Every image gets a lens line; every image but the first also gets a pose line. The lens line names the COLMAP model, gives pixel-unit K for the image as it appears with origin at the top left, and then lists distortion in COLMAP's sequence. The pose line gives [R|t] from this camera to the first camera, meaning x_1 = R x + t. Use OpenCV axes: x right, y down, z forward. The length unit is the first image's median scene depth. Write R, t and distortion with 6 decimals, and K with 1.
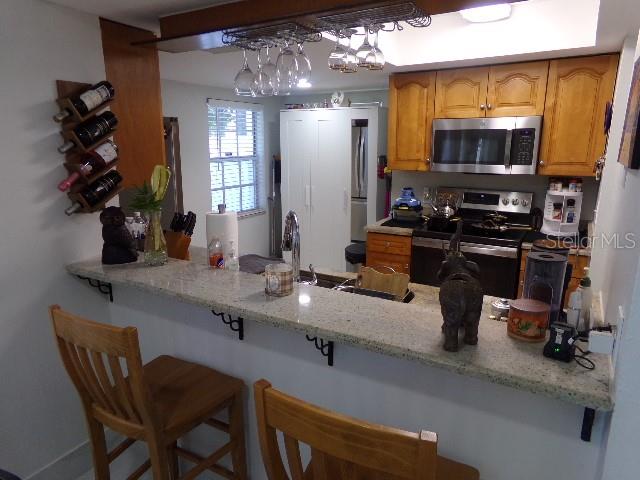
lens RADIAL K [[443.0, 0, 320.0], [0, 443.0, 240.0], [0, 0, 1]] dist [-0.006994, -0.000836]
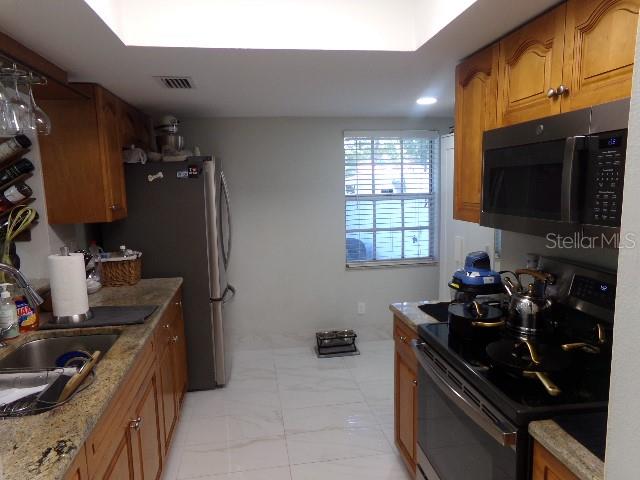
lens RADIAL K [[443.0, 0, 320.0], [0, 443.0, 240.0], [0, 0, 1]] dist [-0.006994, -0.000836]
pose [[0.629710, 0.087308, -0.771908, 0.541269], [-0.145484, 0.989337, -0.006782, -0.104089], [0.763086, 0.116571, 0.635698, 0.499710]]
